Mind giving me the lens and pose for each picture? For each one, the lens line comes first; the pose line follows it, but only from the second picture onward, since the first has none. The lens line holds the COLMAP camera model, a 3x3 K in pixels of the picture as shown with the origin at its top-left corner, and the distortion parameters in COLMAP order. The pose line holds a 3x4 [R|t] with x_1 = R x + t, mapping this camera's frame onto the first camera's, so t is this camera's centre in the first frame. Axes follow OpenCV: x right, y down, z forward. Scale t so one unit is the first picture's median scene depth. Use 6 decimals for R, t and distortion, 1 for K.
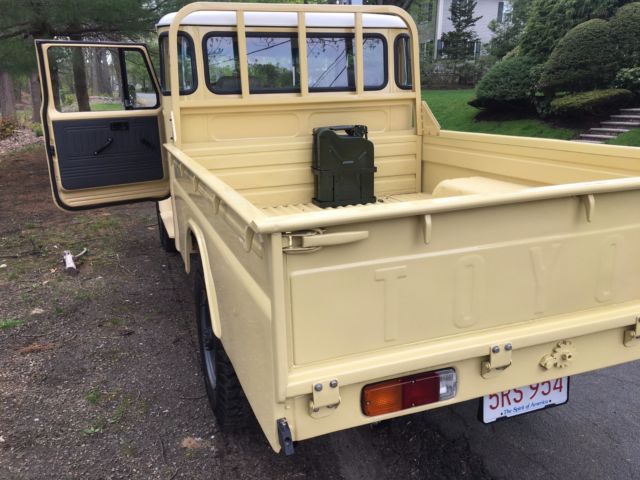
lens RADIAL K [[576.4, 0, 320.0], [0, 576.4, 240.0], [0, 0, 1]] dist [0.001410, -0.005501]
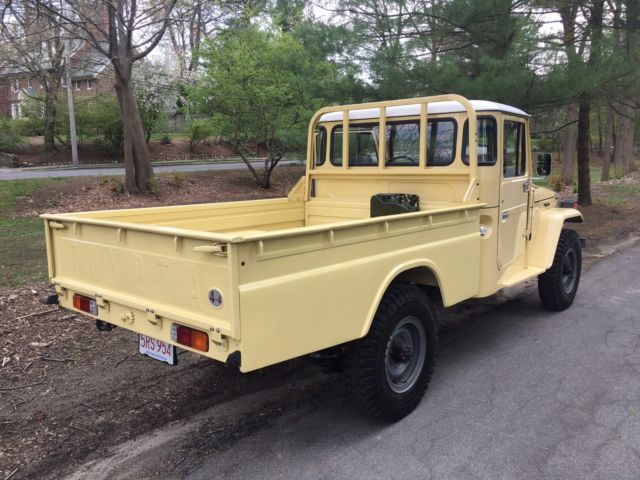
lens RADIAL K [[551.9, 0, 320.0], [0, 551.9, 240.0], [0, 0, 1]] dist [0.060825, -0.010068]
pose [[0.477918, 0.143256, -0.866644, 1.983109], [-0.230513, 0.972488, 0.033633, -0.201747], [0.847619, 0.183699, 0.497792, 0.560435]]
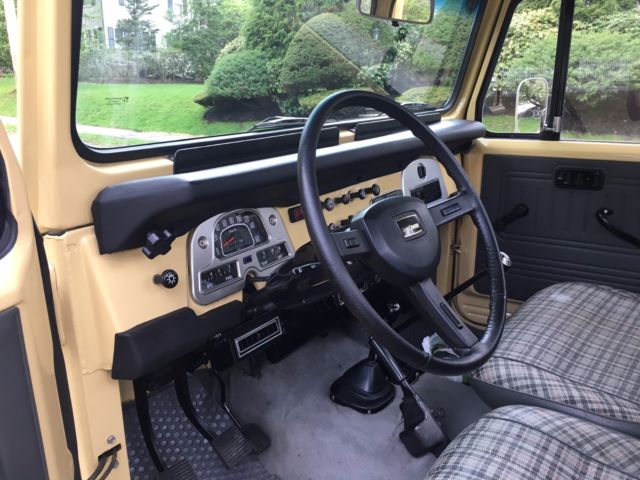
lens RADIAL K [[551.9, 0, 320.0], [0, 551.9, 240.0], [0, 0, 1]] dist [0.060825, -0.010068]
pose [[0.839152, -0.141103, 0.525275, -0.057008], [0.130399, 0.989789, 0.057566, -0.047935], [-0.528034, 0.020188, 0.848983, 0.169041]]
